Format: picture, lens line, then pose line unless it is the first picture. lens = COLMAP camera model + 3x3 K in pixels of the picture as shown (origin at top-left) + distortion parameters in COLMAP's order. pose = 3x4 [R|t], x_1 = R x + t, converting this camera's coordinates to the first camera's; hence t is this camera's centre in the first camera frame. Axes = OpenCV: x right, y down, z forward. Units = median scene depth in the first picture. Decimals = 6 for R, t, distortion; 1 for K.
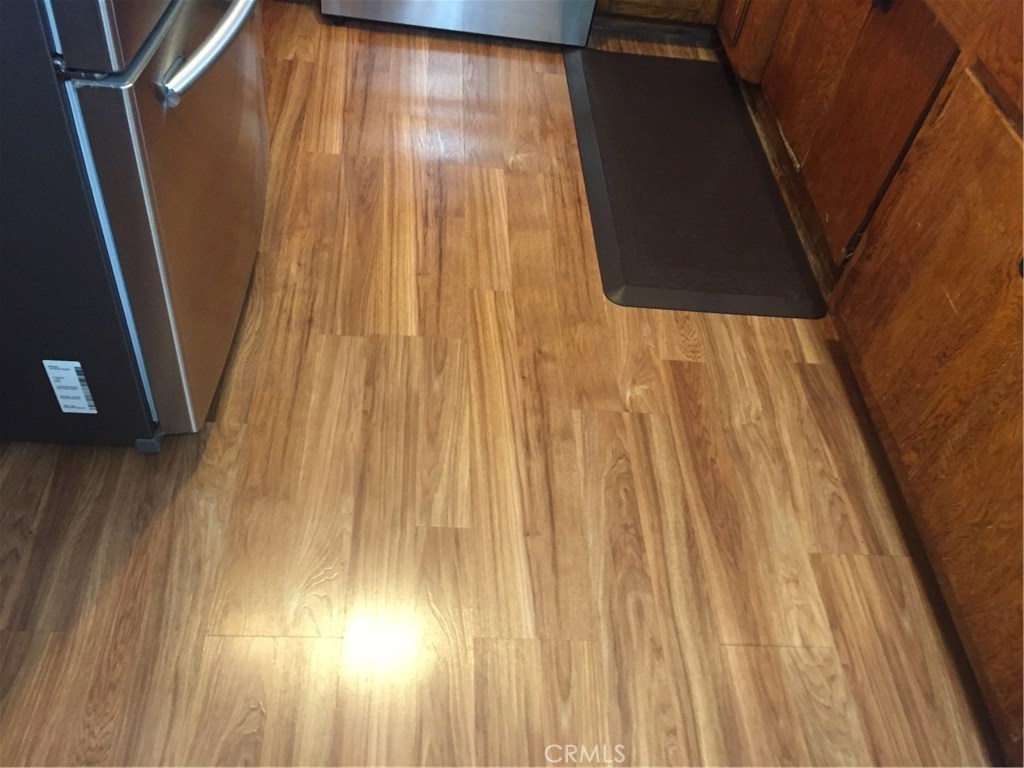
lens RADIAL K [[878.5, 0, 512.0], [0, 878.5, 384.0], [0, 0, 1]] dist [0.089850, -0.125871]
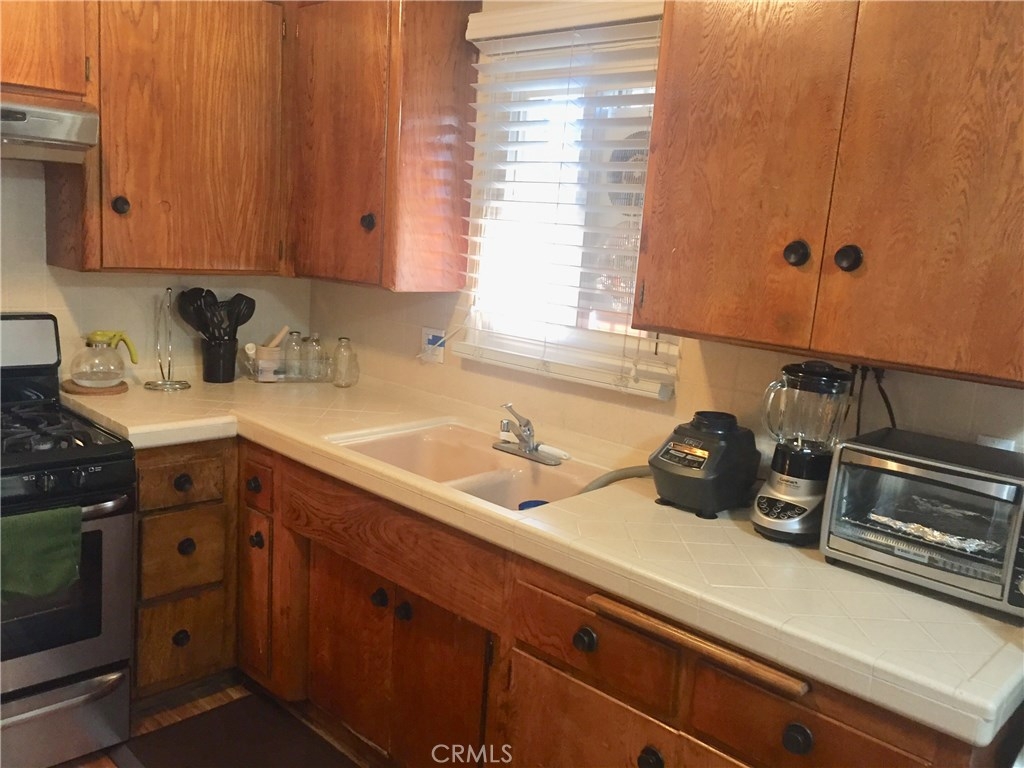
lens RADIAL K [[878.5, 0, 512.0], [0, 878.5, 384.0], [0, 0, 1]] dist [0.089850, -0.125871]
pose [[0.730867, -0.204175, 0.651265, -0.181402], [0.532705, 0.767178, -0.357301, -0.100250], [-0.426684, 0.608072, 0.669470, -0.107604]]
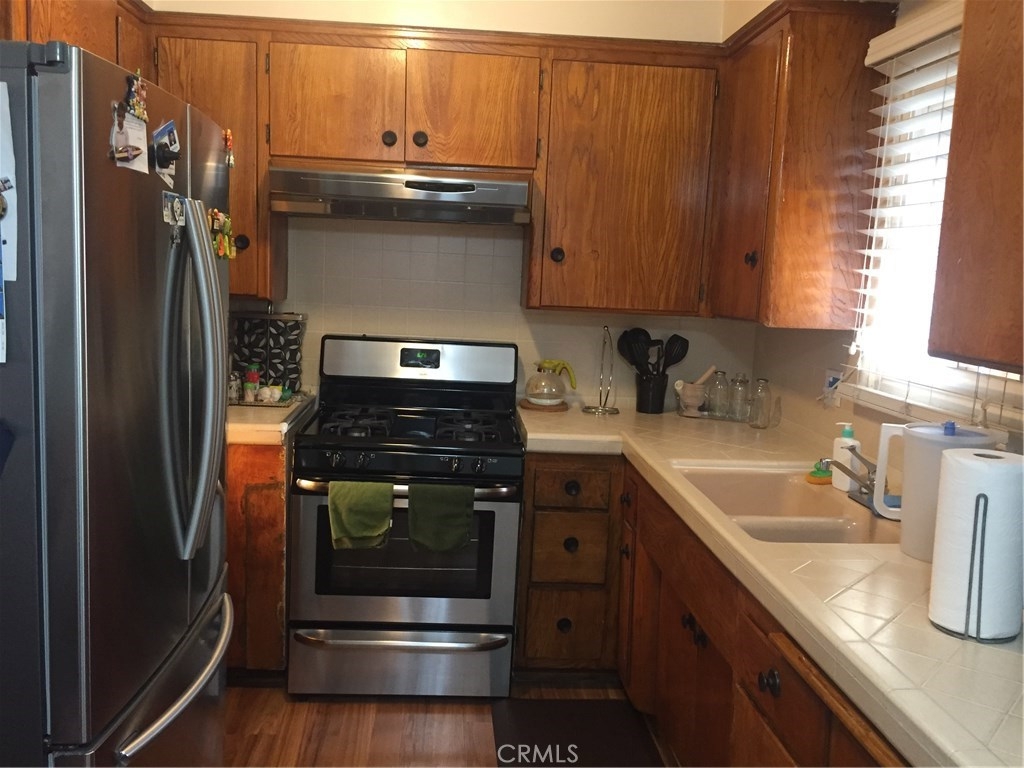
lens RADIAL K [[878.5, 0, 512.0], [0, 878.5, 384.0], [0, 0, 1]] dist [0.089850, -0.125871]
pose [[0.995331, -0.095483, 0.014137, 0.113515], [0.081370, 0.751237, -0.654998, 0.087159], [0.051921, 0.653089, 0.755499, -0.178729]]
